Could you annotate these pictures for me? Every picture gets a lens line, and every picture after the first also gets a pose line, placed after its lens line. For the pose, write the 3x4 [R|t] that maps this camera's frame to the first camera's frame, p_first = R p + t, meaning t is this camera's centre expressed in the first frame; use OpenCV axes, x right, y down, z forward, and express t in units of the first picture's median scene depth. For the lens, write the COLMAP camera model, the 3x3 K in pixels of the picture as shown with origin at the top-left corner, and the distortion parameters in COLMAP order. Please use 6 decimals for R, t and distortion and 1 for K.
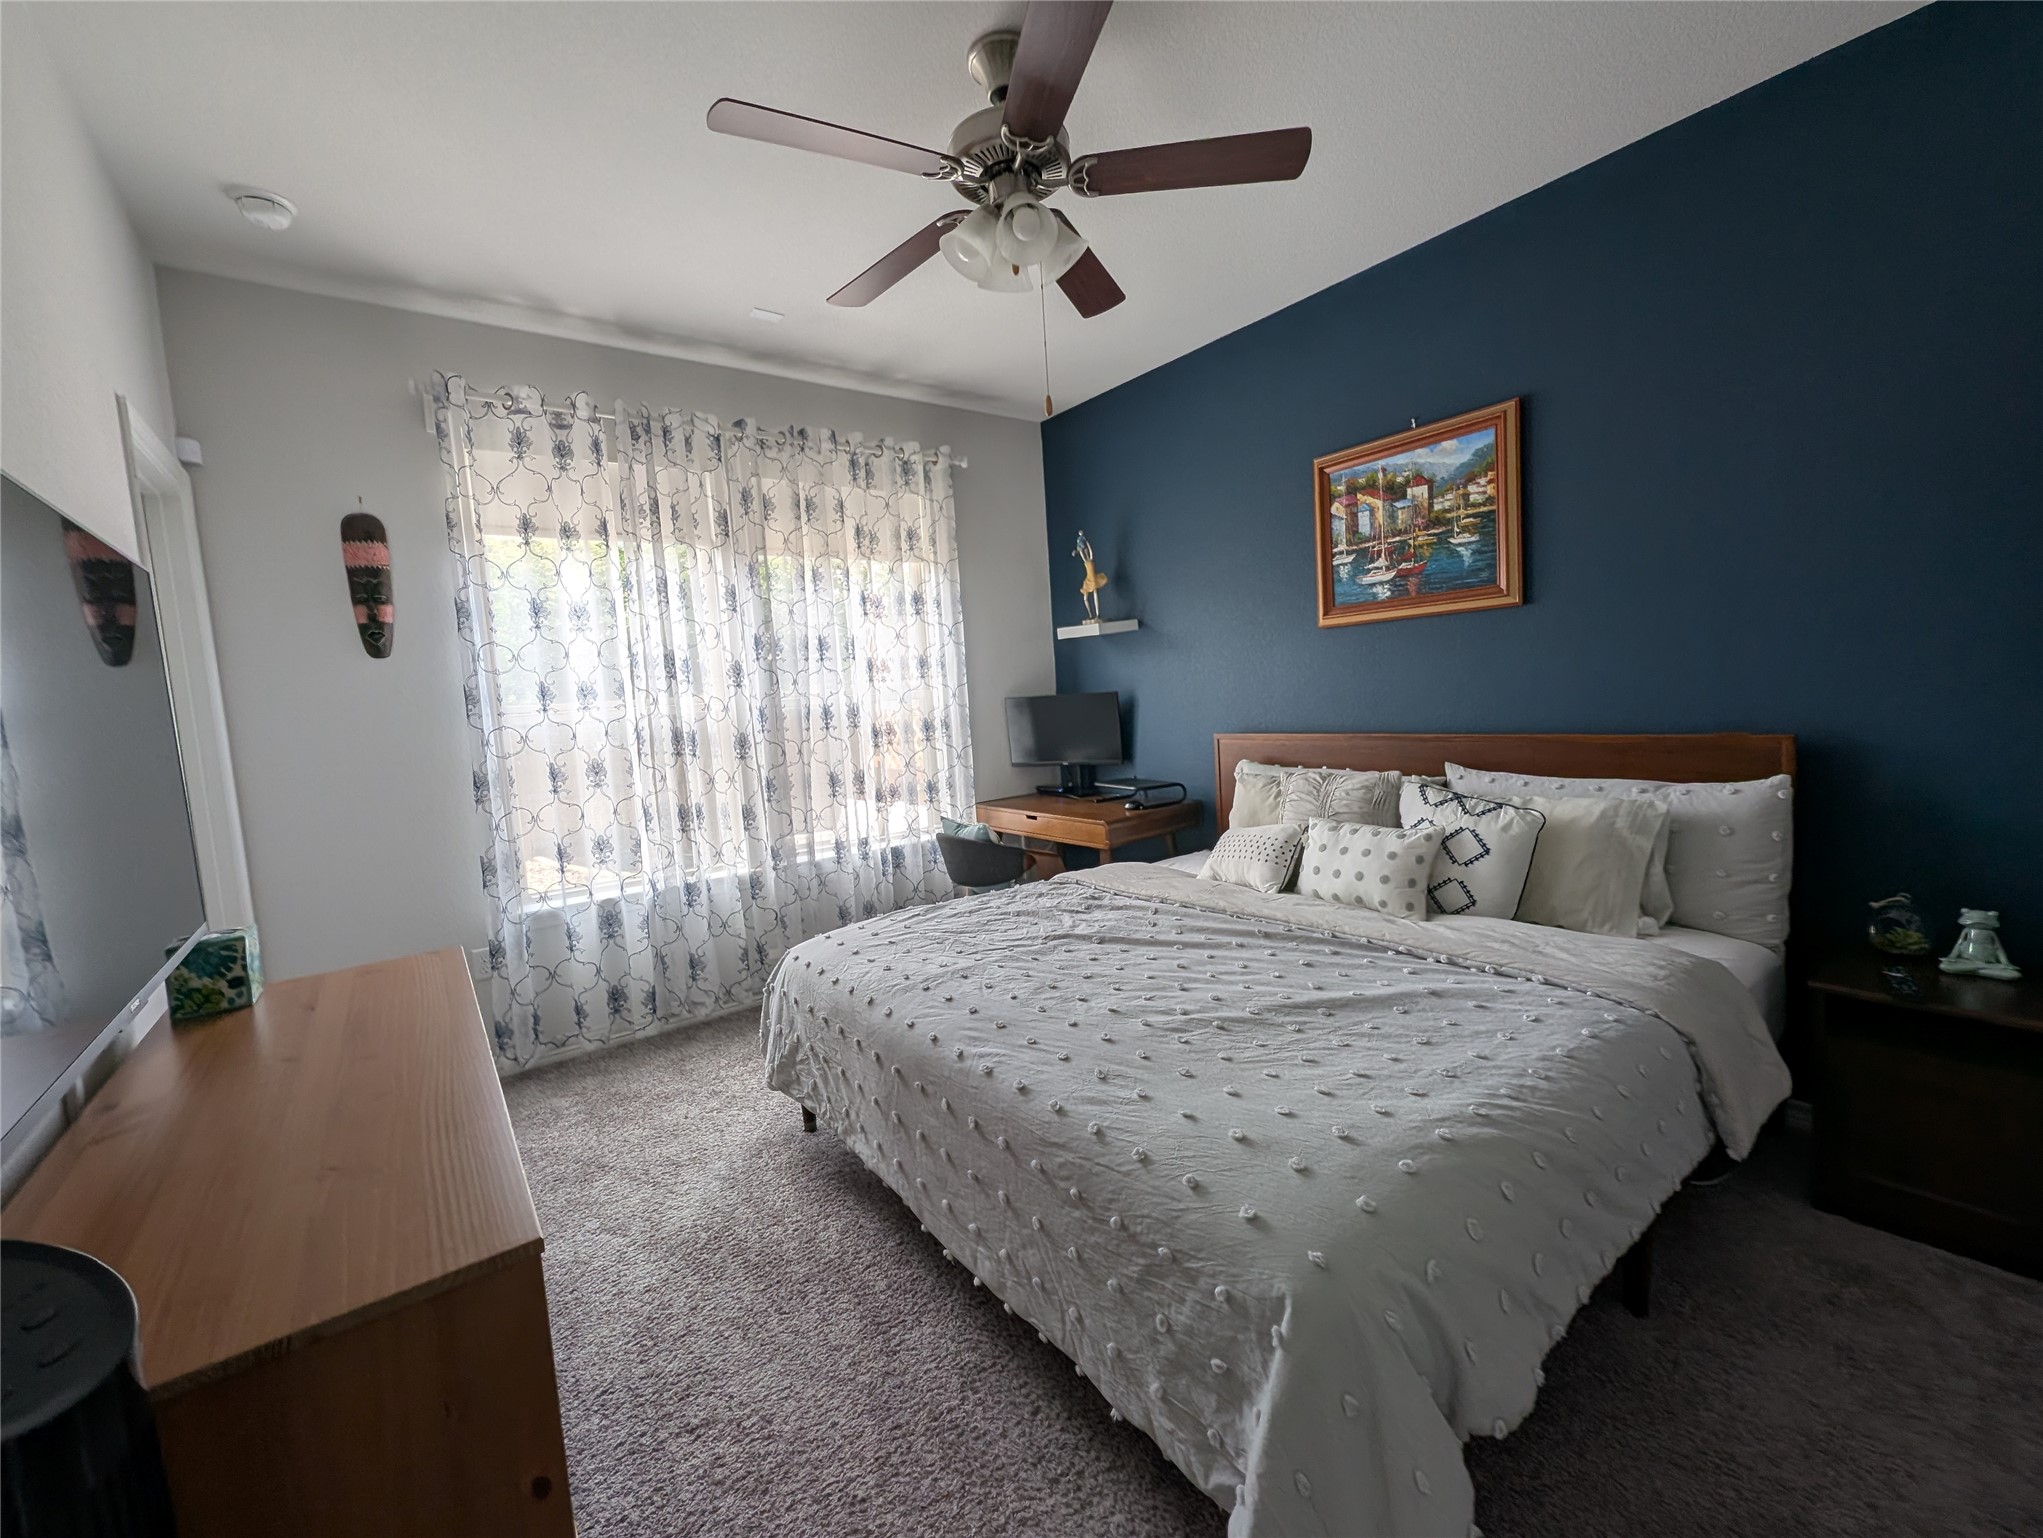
lens RADIAL K [[840.4, 0, 1031.8], [0, 840.4, 767.3], [0, 0, 1]] dist [0.001064, 0.000456]
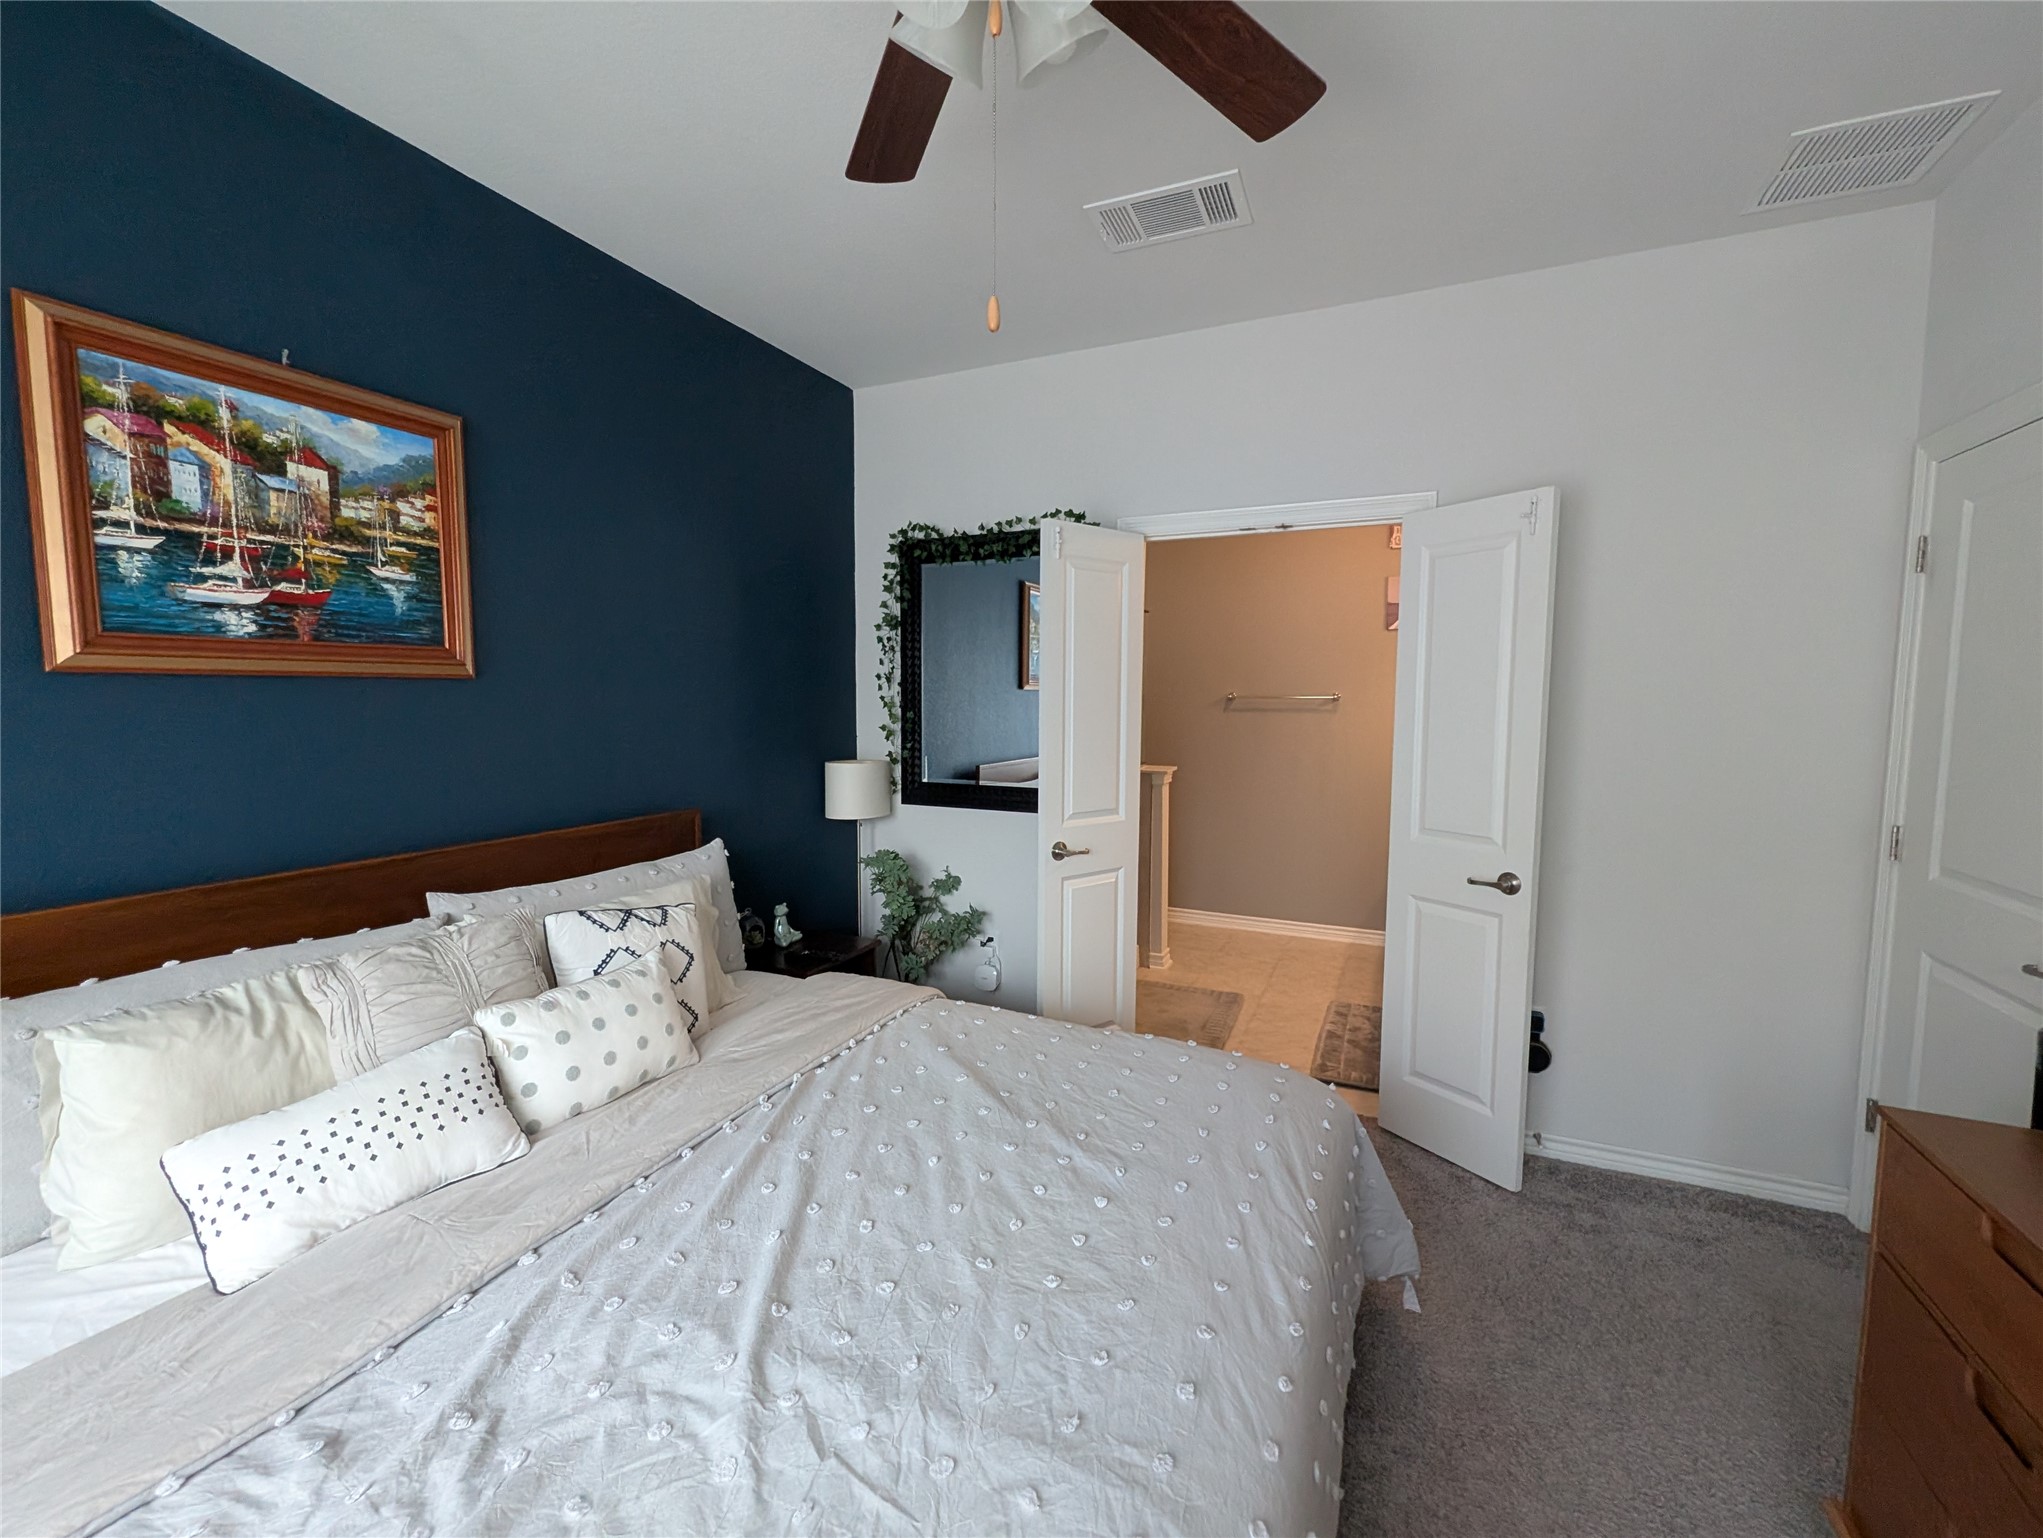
lens RADIAL K [[840.4, 0, 1035.2], [0, 840.4, 762.5], [0, 0, 1]] dist [0.001064, 0.000456]
pose [[-0.481137, -0.006943, 0.876618, -0.339022], [0.107832, 0.991906, 0.067041, -0.101903], [-0.869988, 0.126783, -0.476494, 0.854068]]
